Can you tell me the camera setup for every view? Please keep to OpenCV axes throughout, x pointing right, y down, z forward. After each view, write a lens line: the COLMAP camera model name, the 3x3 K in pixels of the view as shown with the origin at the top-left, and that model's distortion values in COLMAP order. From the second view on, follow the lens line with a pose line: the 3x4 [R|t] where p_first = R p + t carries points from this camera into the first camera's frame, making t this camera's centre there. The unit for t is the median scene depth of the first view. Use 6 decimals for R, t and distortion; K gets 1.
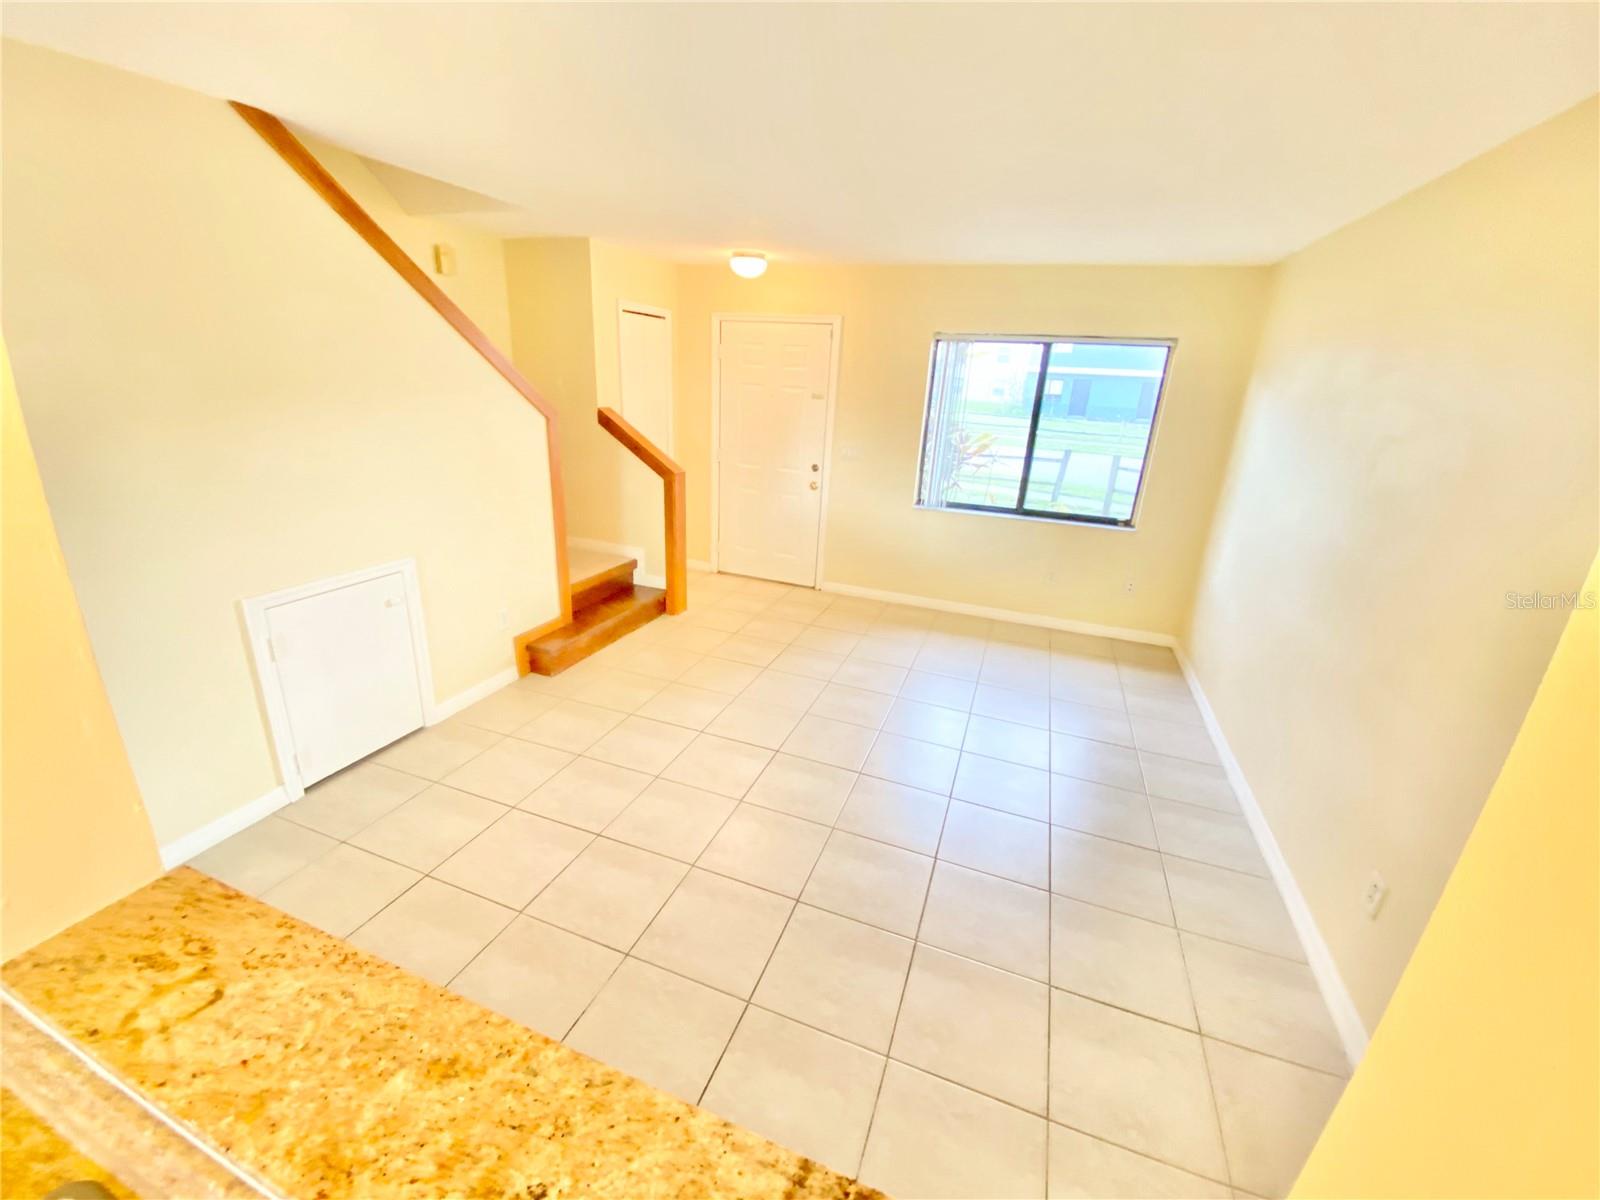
lens RADIAL K [[650.5, 0, 783.9], [0, 650.5, 603.7], [0, 0, 1]] dist [0.014205, -0.017312]
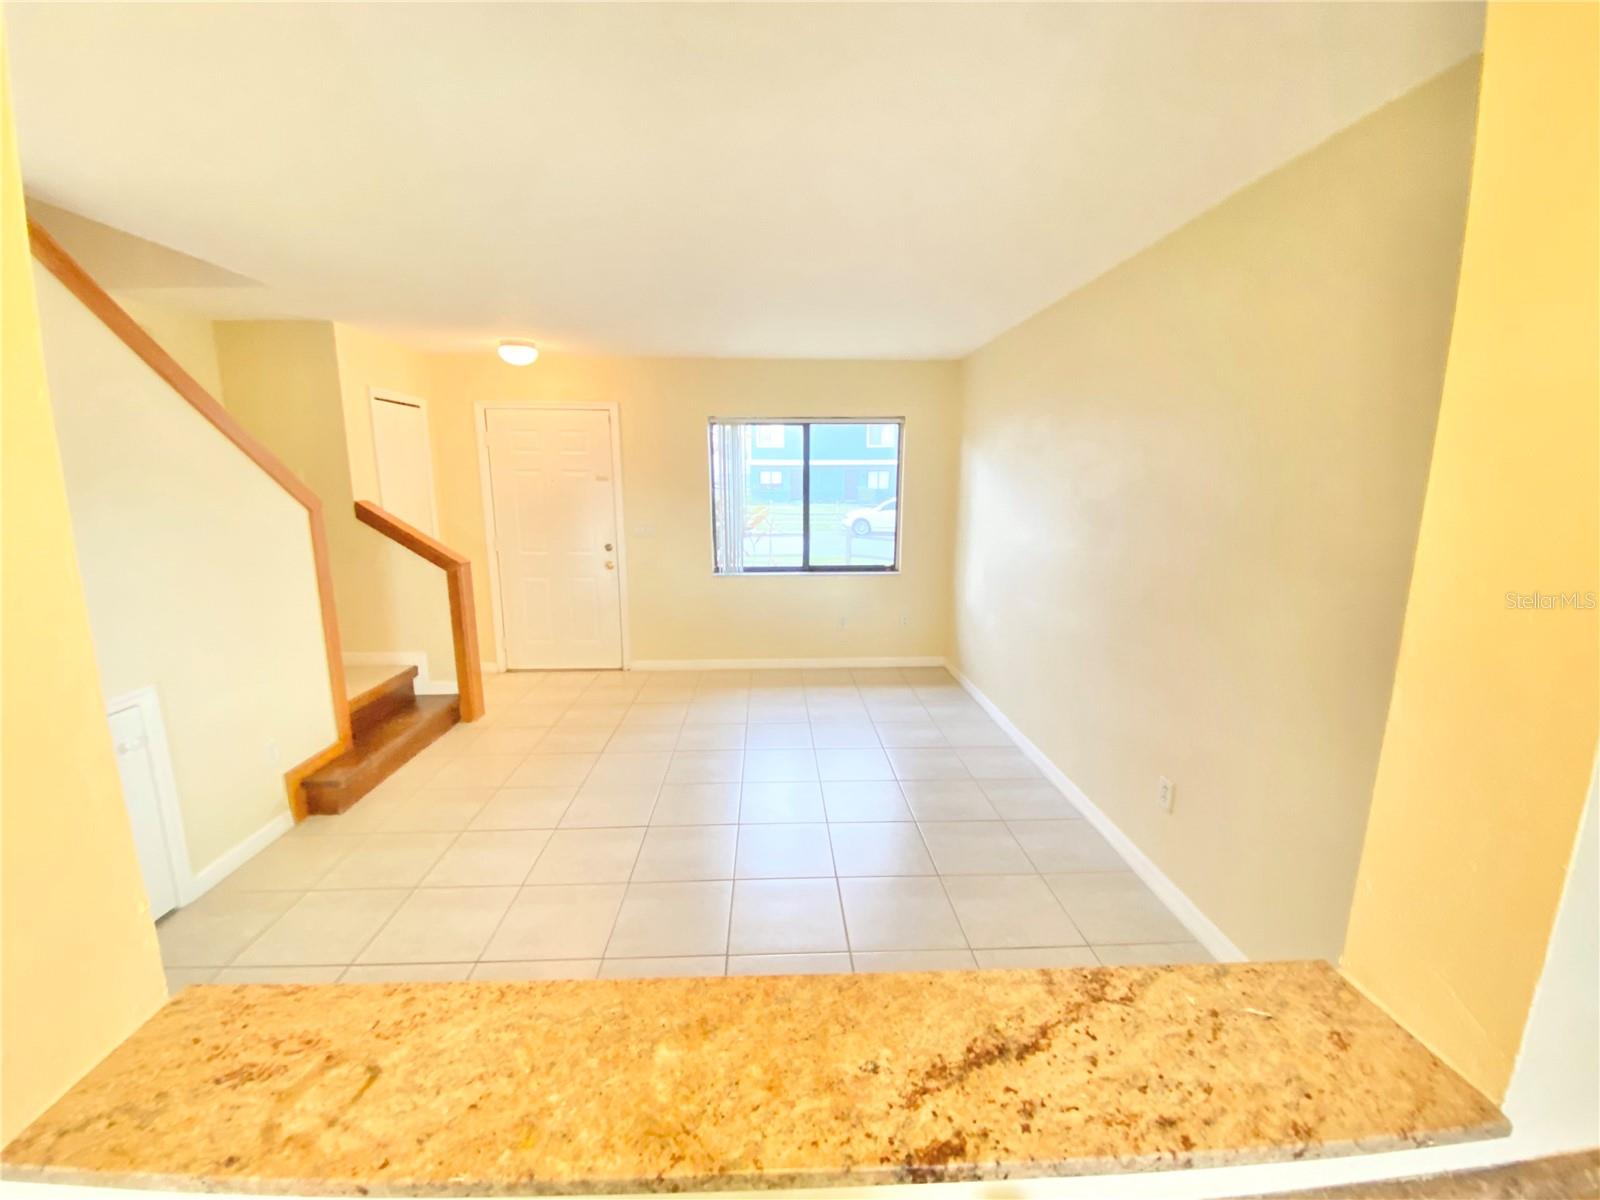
lens RADIAL K [[650.5, 0, 793.3], [0, 650.5, 601.6], [0, 0, 1]] dist [0.014205, -0.017312]
pose [[0.918265, -0.121872, 0.376744, -0.101359], [0.173154, 0.979253, -0.105267, 0.033095], [-0.356099, 0.161898, 0.920317, -0.005766]]
